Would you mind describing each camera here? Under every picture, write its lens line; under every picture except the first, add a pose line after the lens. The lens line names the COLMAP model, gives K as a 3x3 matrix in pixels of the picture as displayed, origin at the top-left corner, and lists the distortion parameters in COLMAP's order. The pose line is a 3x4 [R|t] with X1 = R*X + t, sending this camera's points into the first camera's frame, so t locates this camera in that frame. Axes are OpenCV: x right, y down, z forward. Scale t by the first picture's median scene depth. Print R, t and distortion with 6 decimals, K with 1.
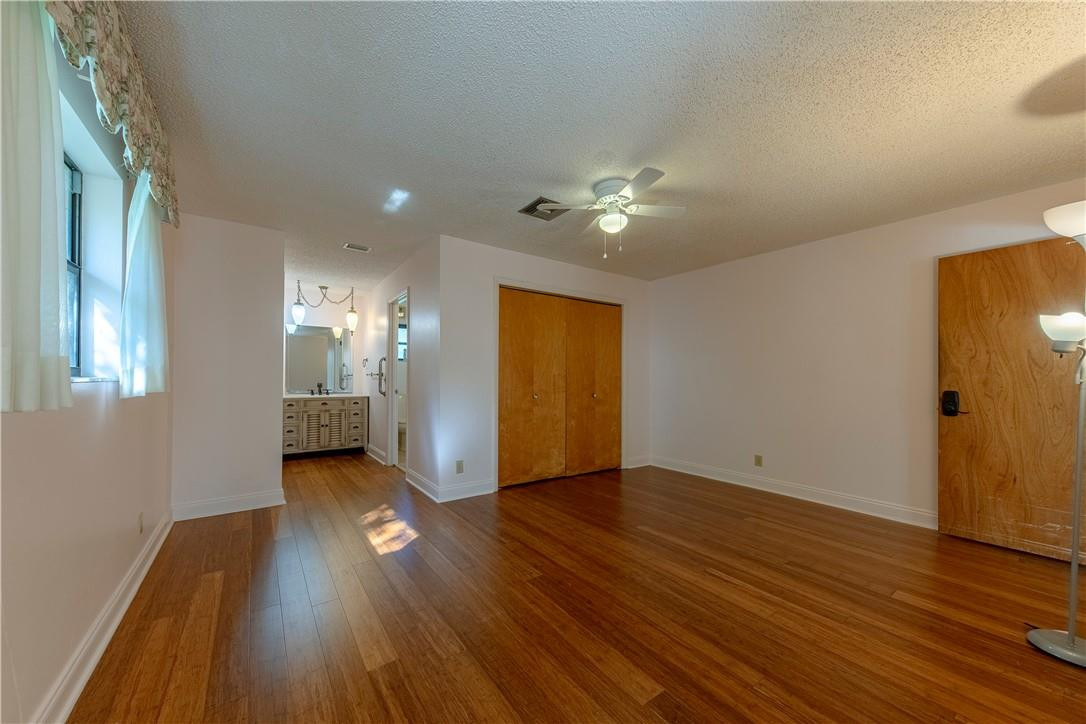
lens RADIAL K [[389.5, 0, 539.2], [0, 389.5, 369.3], [0, 0, 1]] dist [-0.000012, -0.000093]
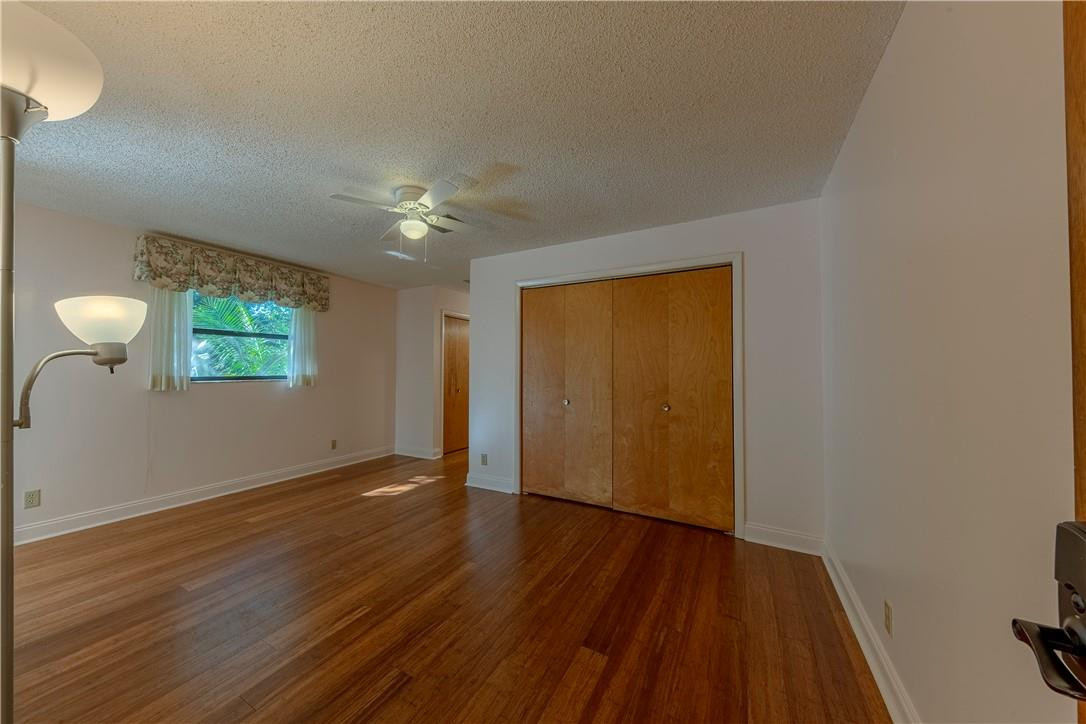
lens RADIAL K [[404.9, 0, 498.6], [0, 404.9, 359.9], [0, 0, 1]] dist [0.002504, 0.000257]
pose [[0.395508, -0.020932, -0.918224, 0.883861], [0.017027, 0.999736, -0.015456, -0.016829], [0.918305, -0.009521, 0.395760, 0.576262]]
